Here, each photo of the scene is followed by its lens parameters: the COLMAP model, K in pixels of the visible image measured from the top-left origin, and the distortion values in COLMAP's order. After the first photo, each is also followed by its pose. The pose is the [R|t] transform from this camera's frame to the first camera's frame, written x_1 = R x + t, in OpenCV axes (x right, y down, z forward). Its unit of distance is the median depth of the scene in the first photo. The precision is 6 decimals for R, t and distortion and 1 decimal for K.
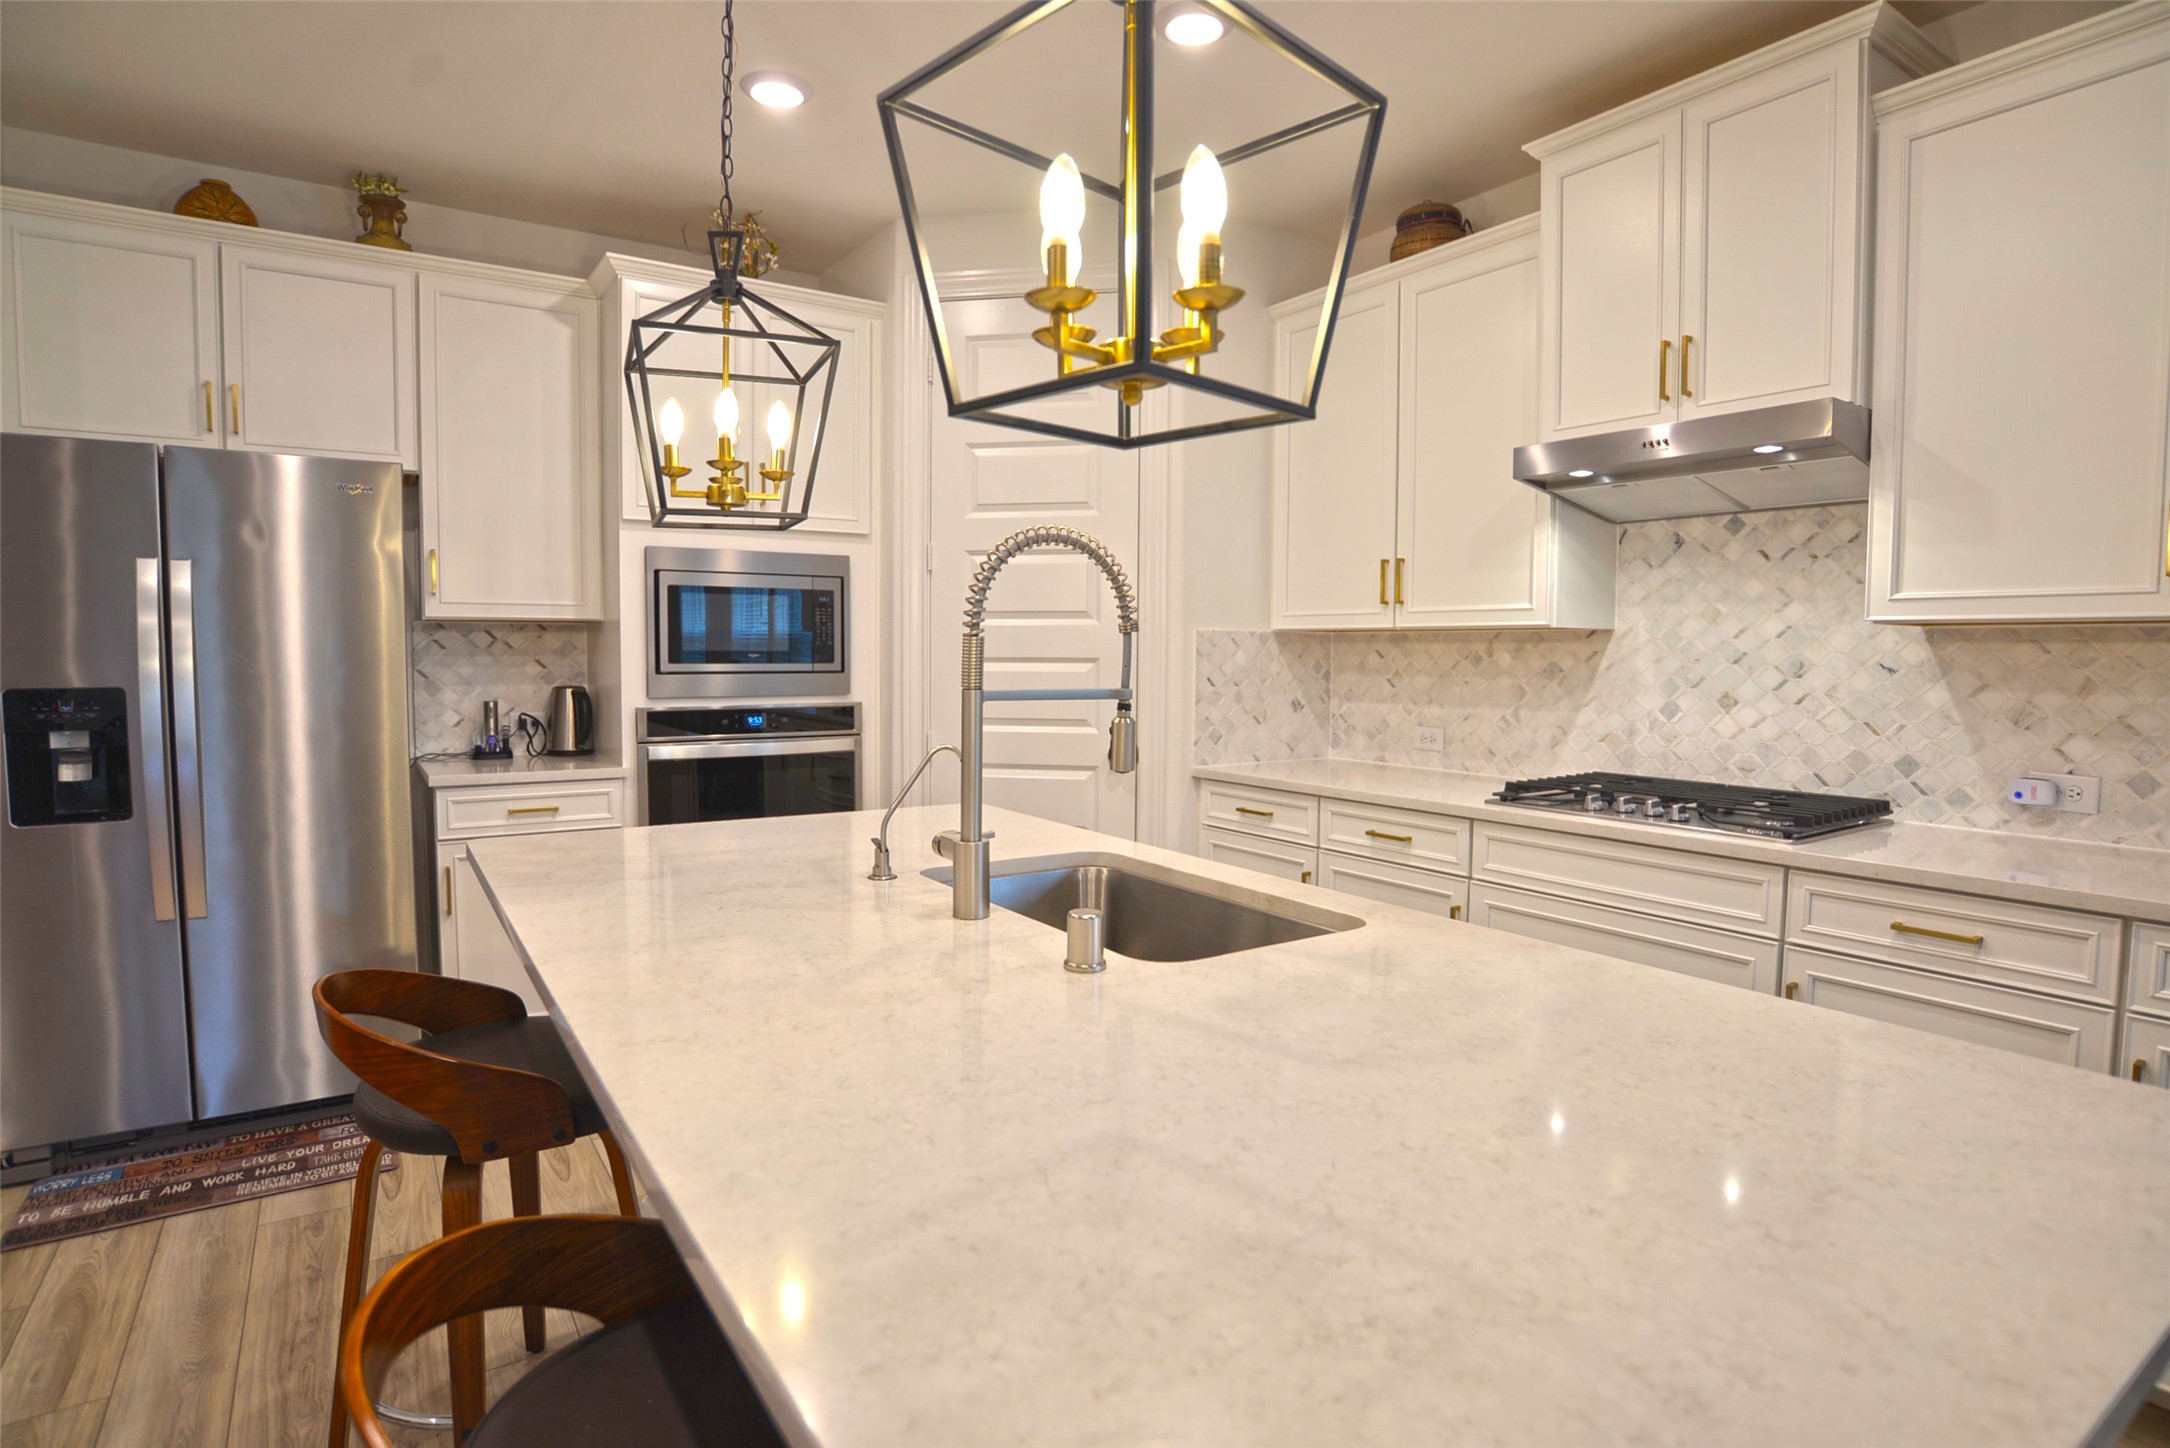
lens RADIAL K [[1117.4, 0, 1064.9], [0, 1117.4, 721.5], [0, 0, 1]] dist [-0.066329, 0.024172]
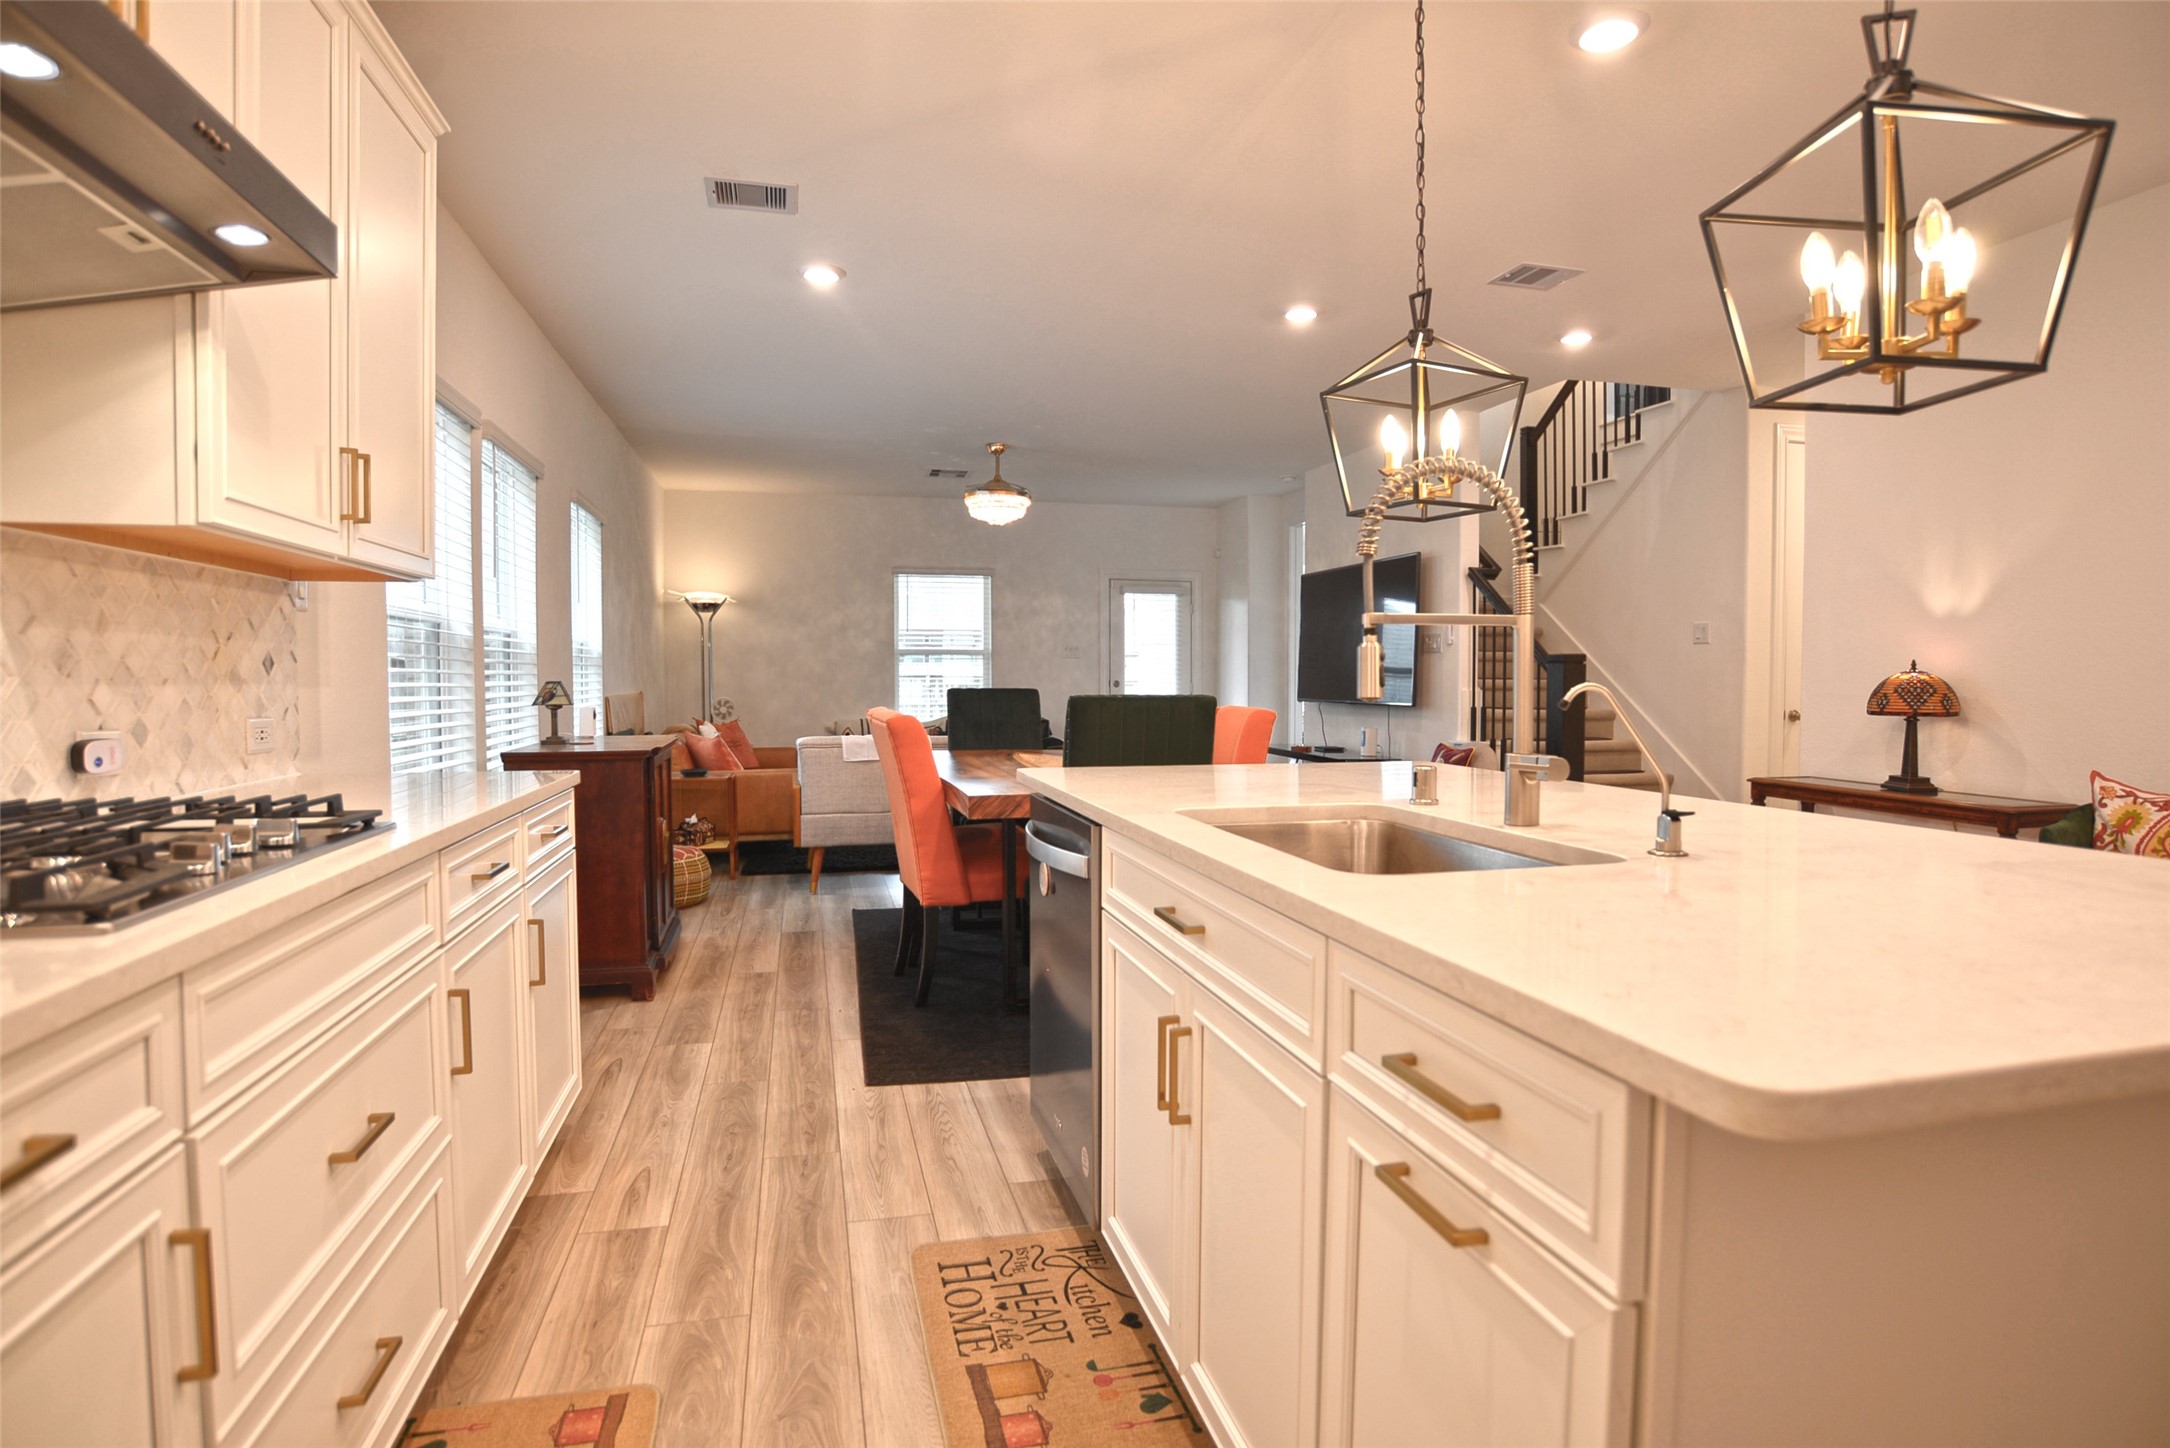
lens RADIAL K [[1117.4, 0, 1078.0], [0, 1117.4, 729.5], [0, 0, 1]] dist [-0.066329, 0.024172]
pose [[-0.940809, -0.021848, 0.338231, -0.018595], [0.015761, 0.994021, 0.108048, -0.018437], [-0.338569, 0.106983, -0.934840, 1.035813]]
